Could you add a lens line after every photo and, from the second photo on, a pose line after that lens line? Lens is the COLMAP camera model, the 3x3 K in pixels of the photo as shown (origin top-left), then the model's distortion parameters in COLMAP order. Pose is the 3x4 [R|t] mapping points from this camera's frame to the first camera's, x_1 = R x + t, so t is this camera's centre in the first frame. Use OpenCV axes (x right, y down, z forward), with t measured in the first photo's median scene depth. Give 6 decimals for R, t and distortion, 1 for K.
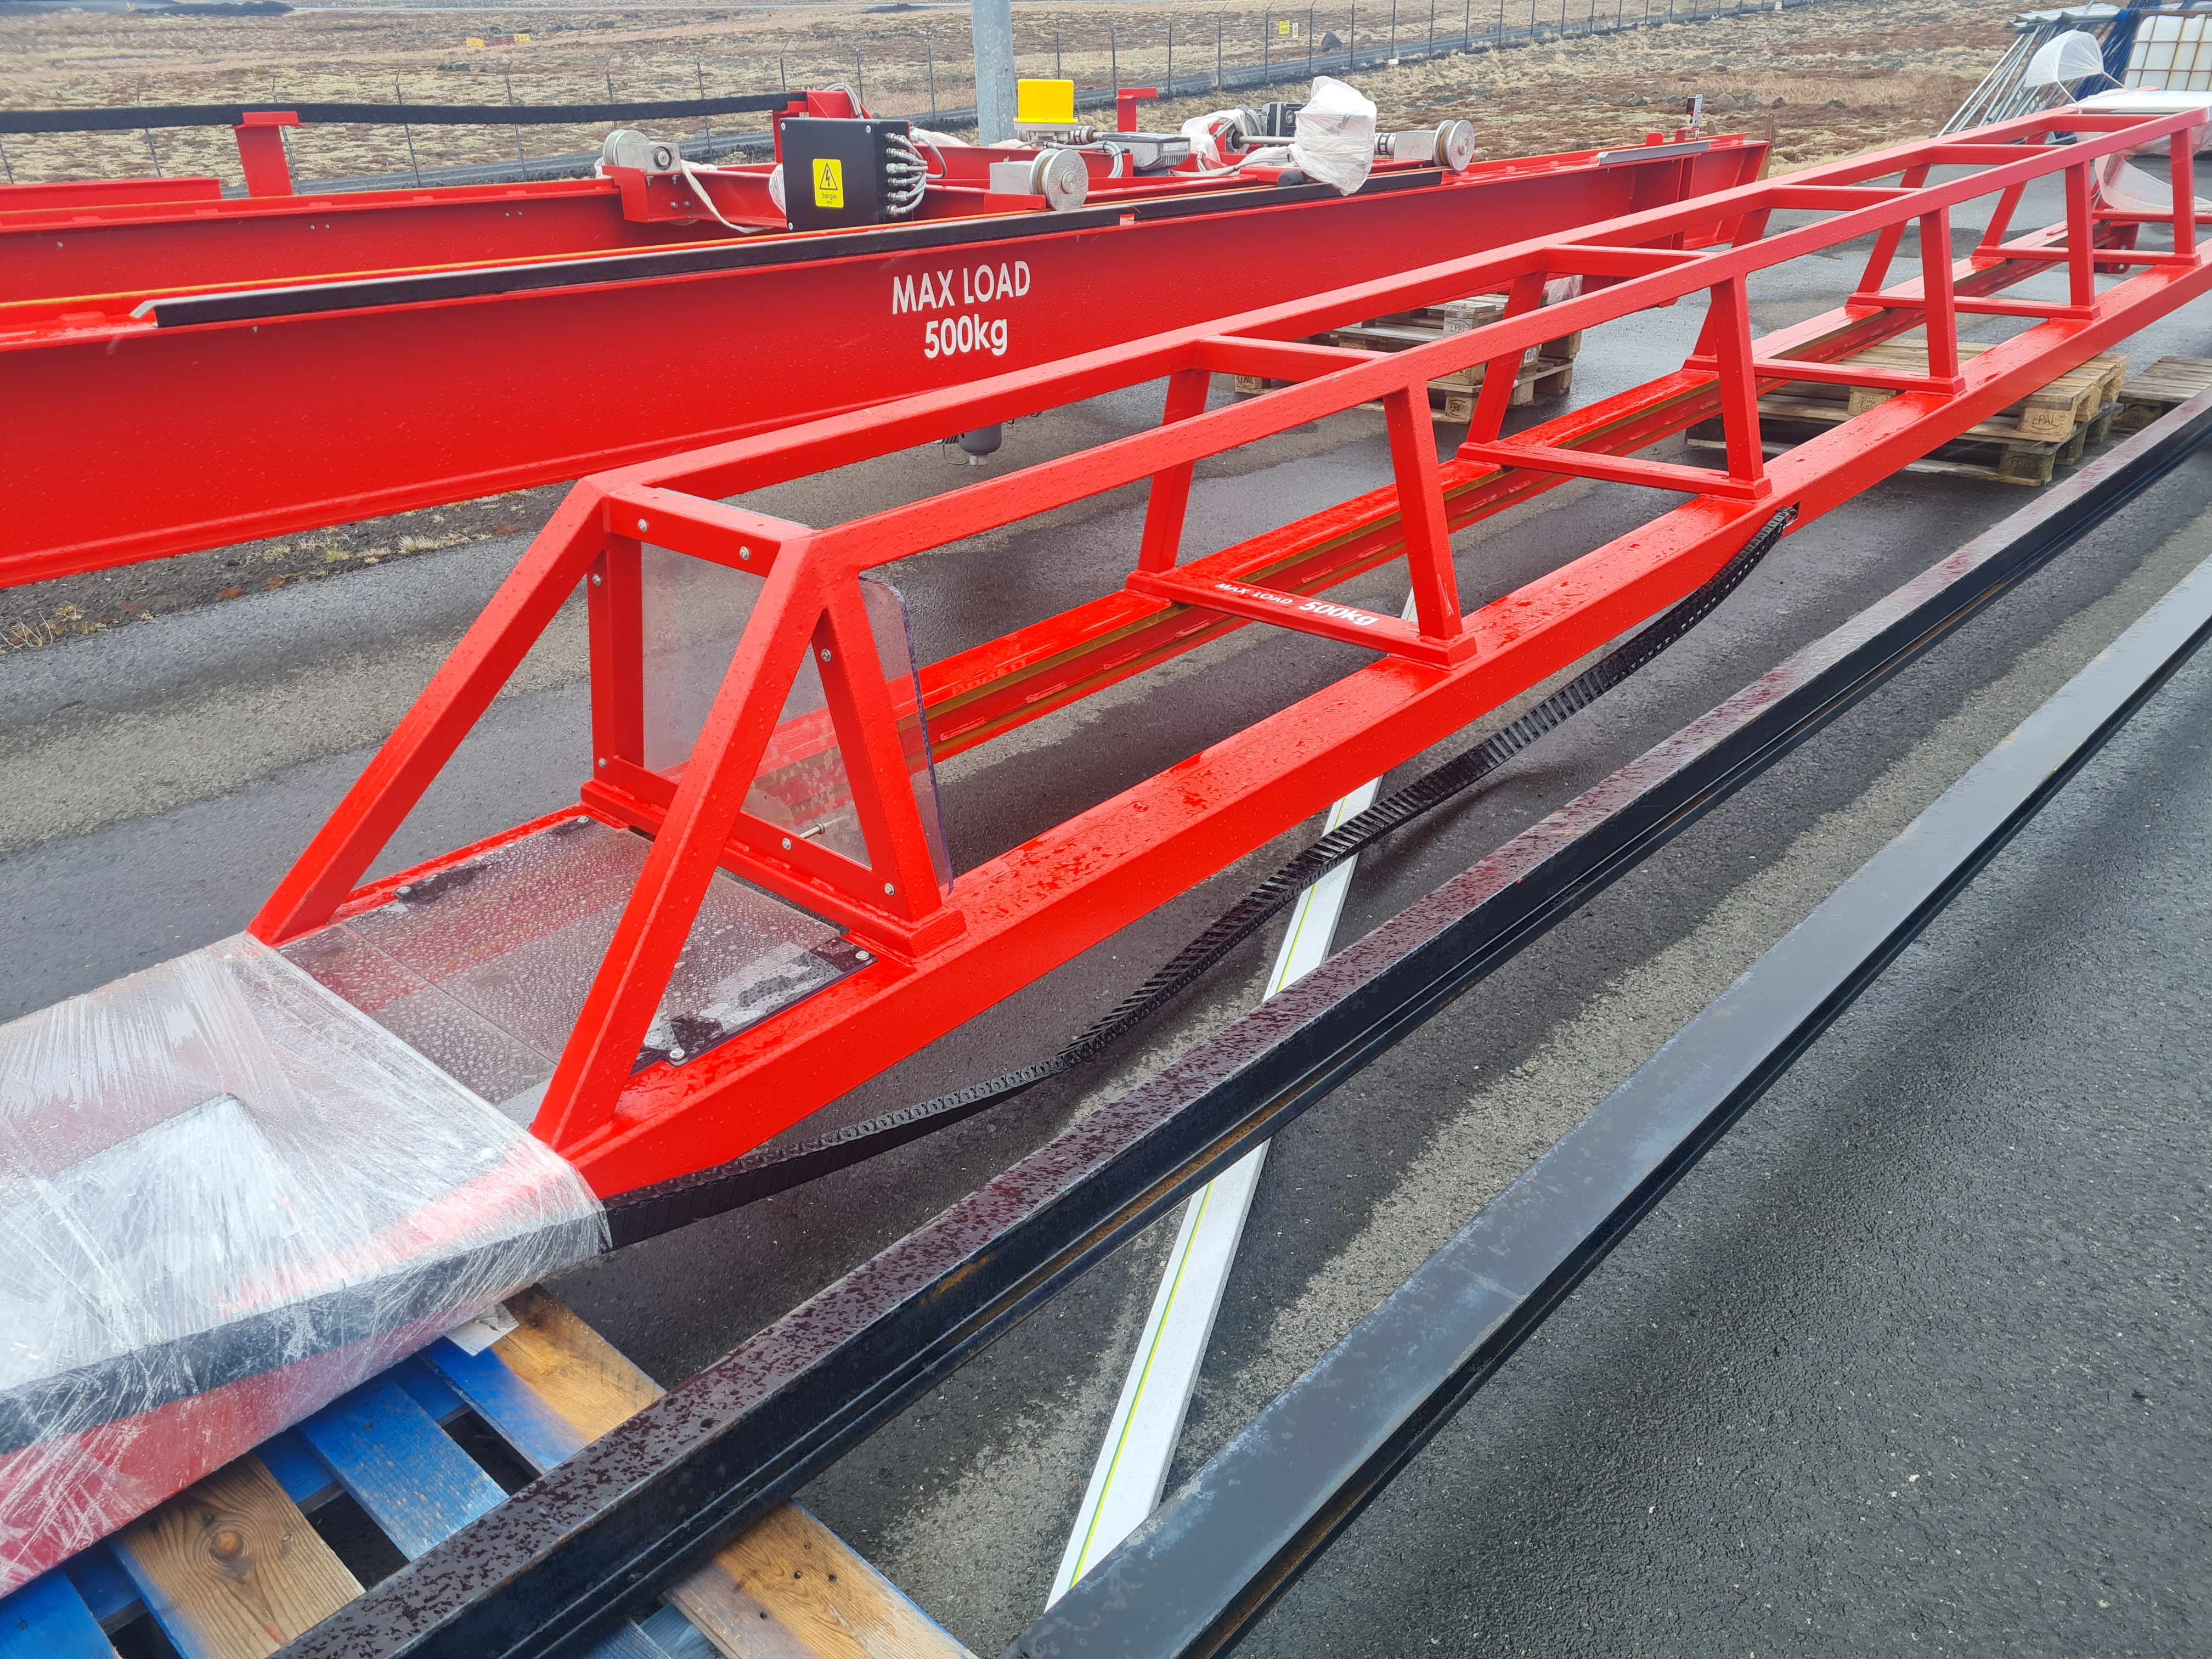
lens RADIAL K [[1694.8, 0, 1088.3], [0, 1694.8, 836.0], [0, 0, 1]] dist [0.073215, -0.055324]
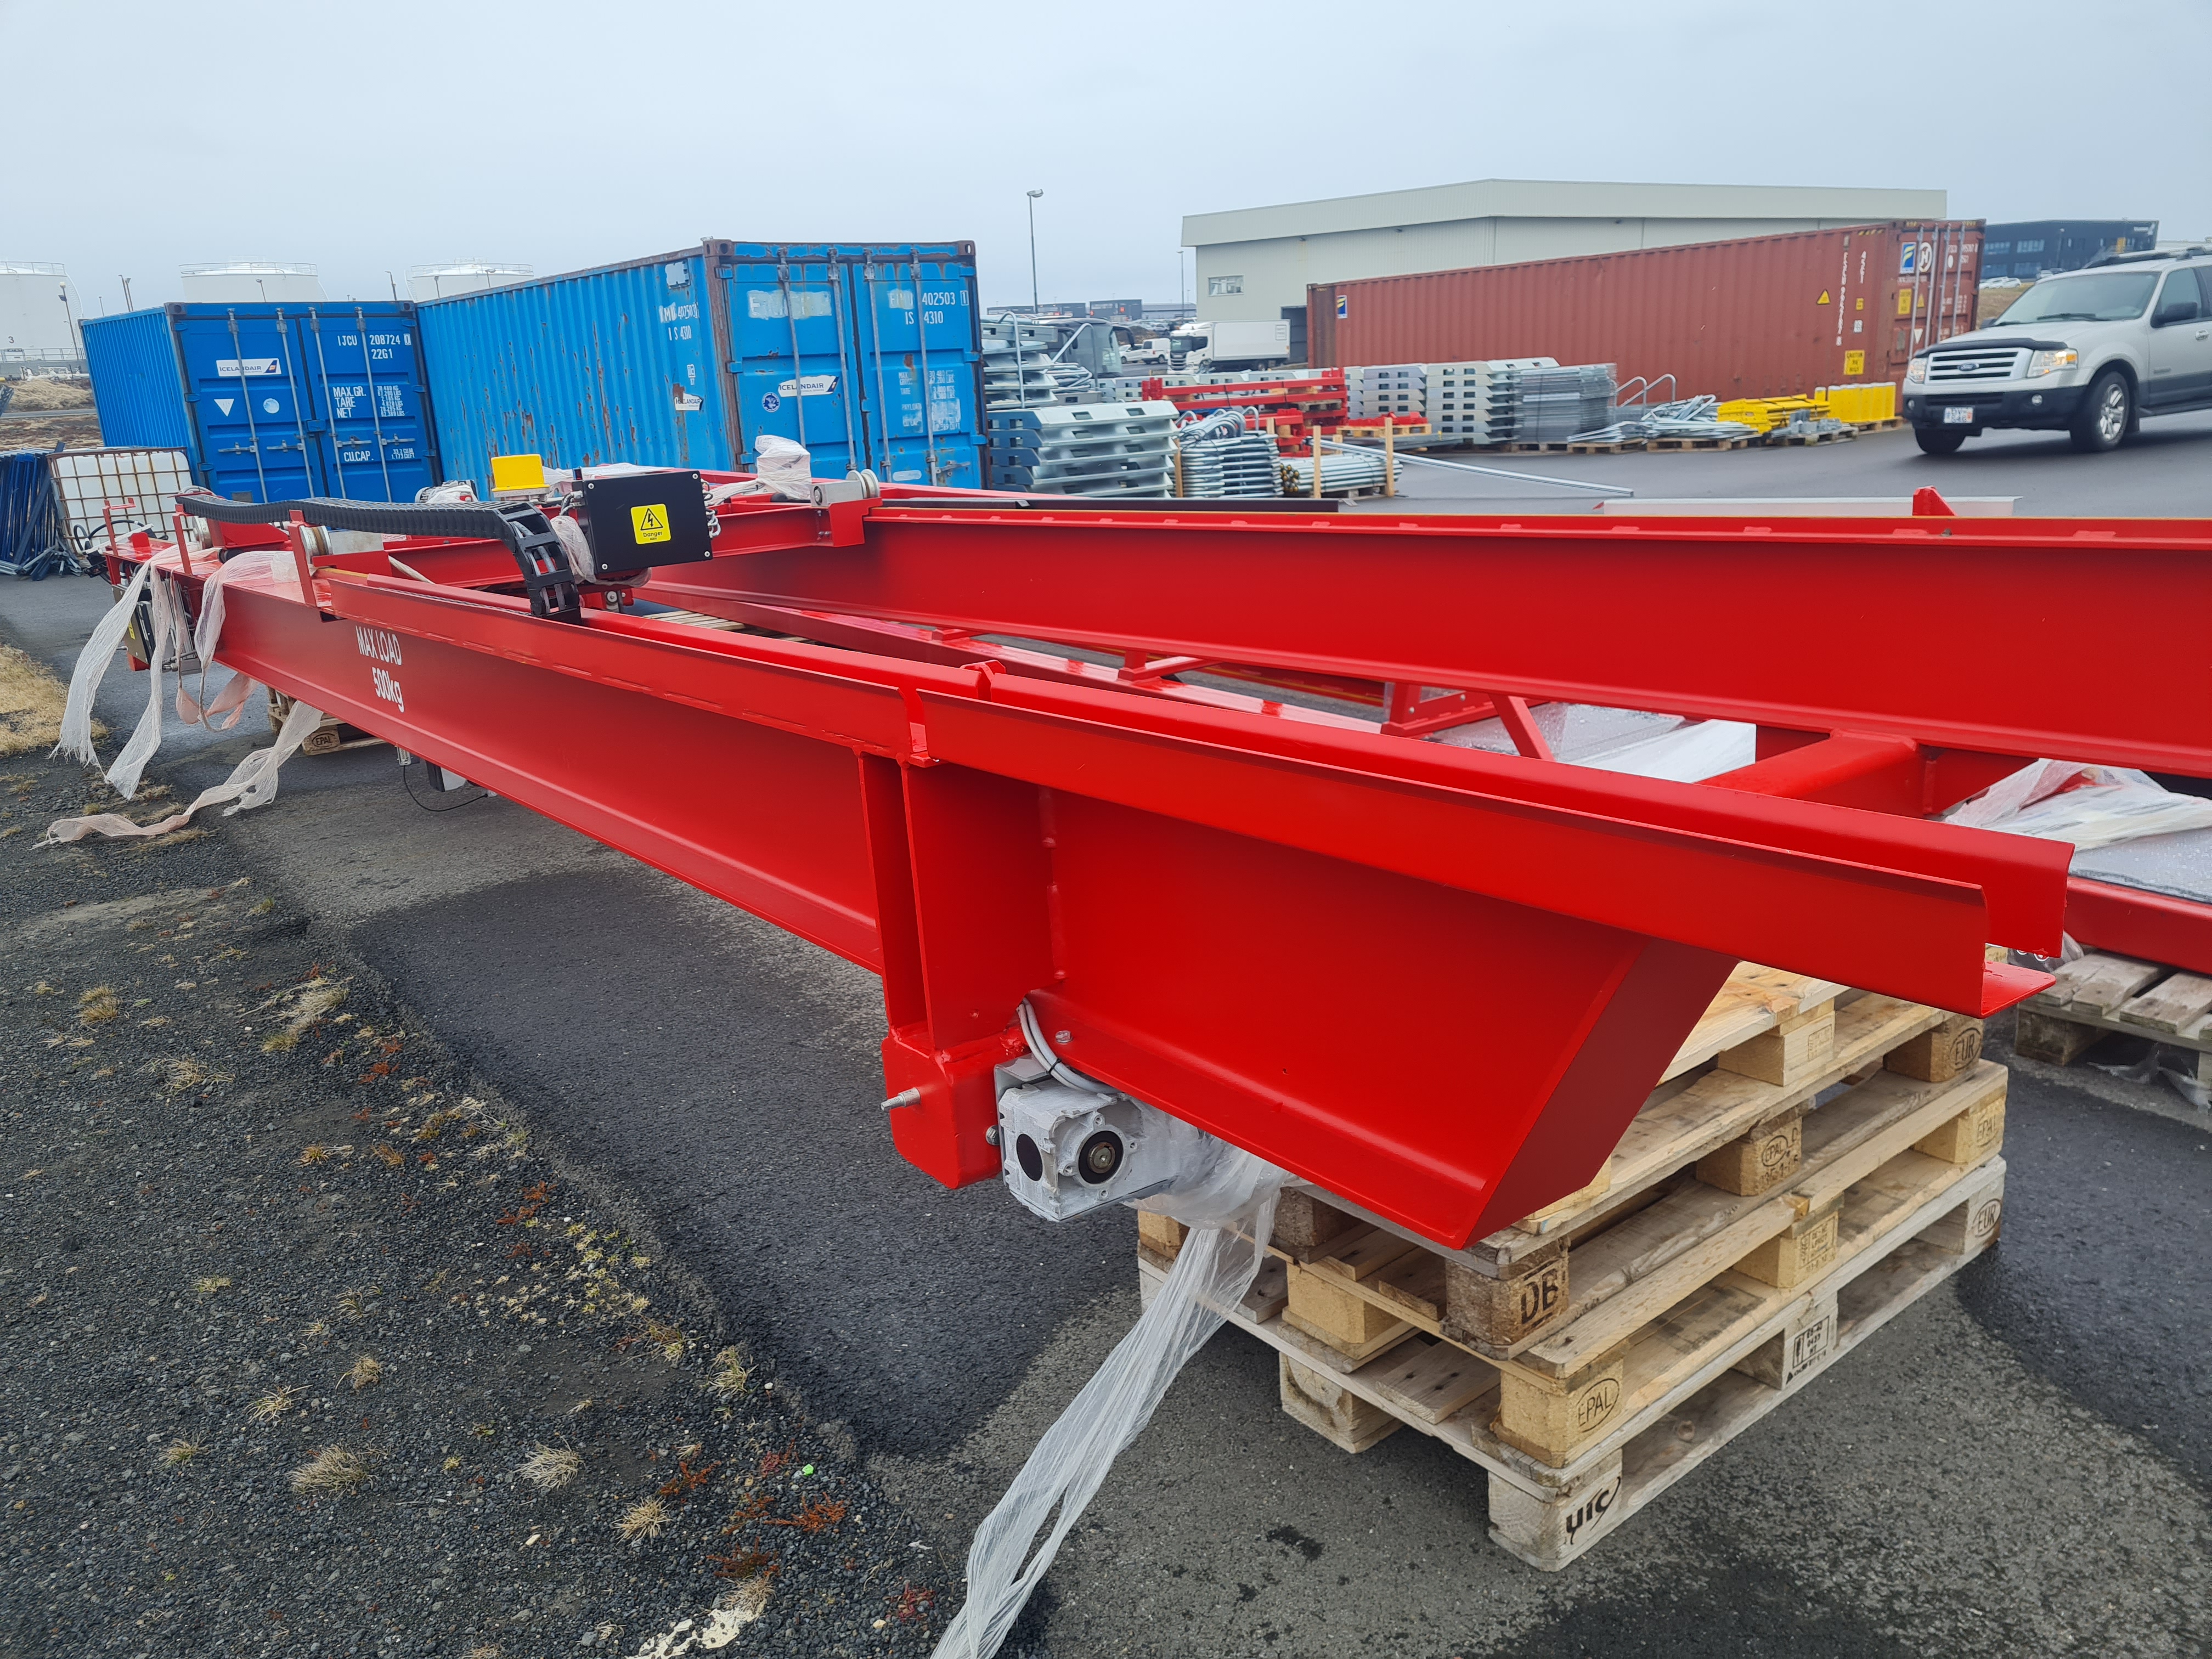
lens RADIAL K [[1694.8, 0, 1104.2], [0, 1694.8, 826.3], [0, 0, 1]] dist [0.073215, -0.055324]
pose [[0.181286, -0.246911, 0.951930, -0.147716], [0.477724, 0.868197, 0.134215, -0.023497], [-0.859602, 0.430428, 0.275348, 0.055733]]
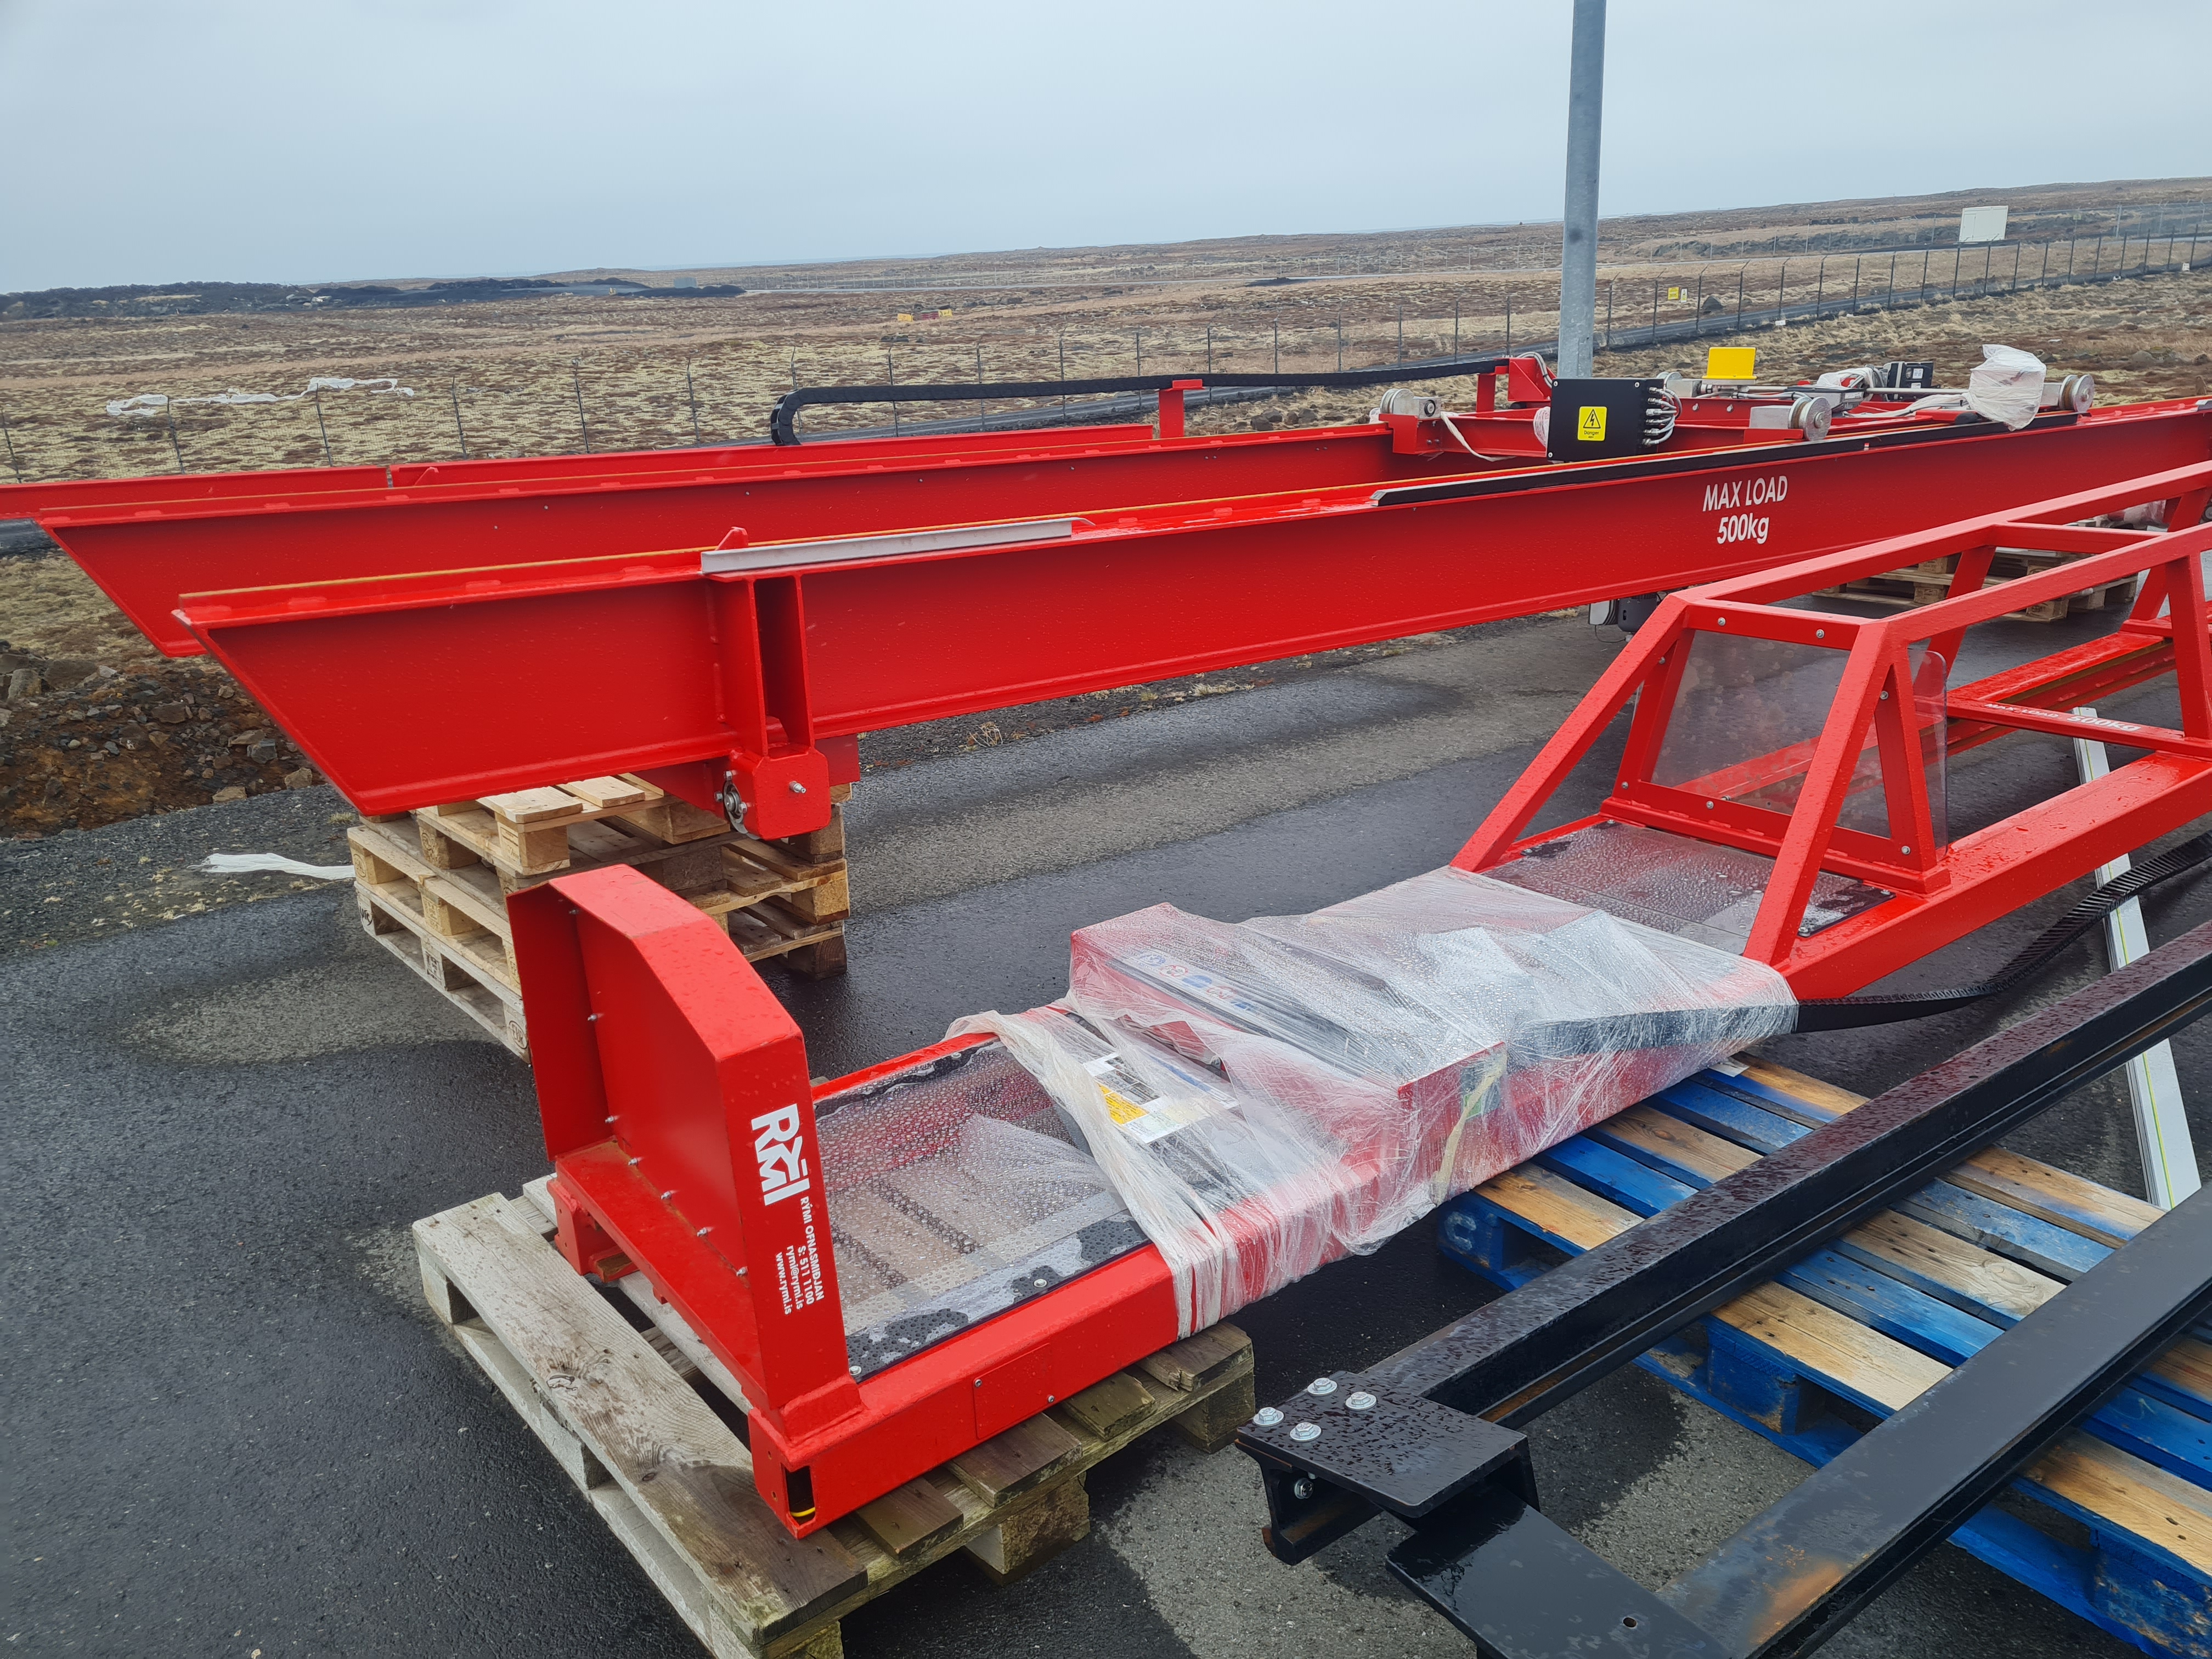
lens RADIAL K [[1694.8, 0, 1106.6], [0, 1694.8, 827.4], [0, 0, 1]] dist [0.073215, -0.055324]
pose [[0.983906, 0.044711, -0.173002, -0.032017], [-0.068142, 0.988909, -0.131968, 0.015158], [0.165183, 0.141633, 0.976040, -0.036629]]
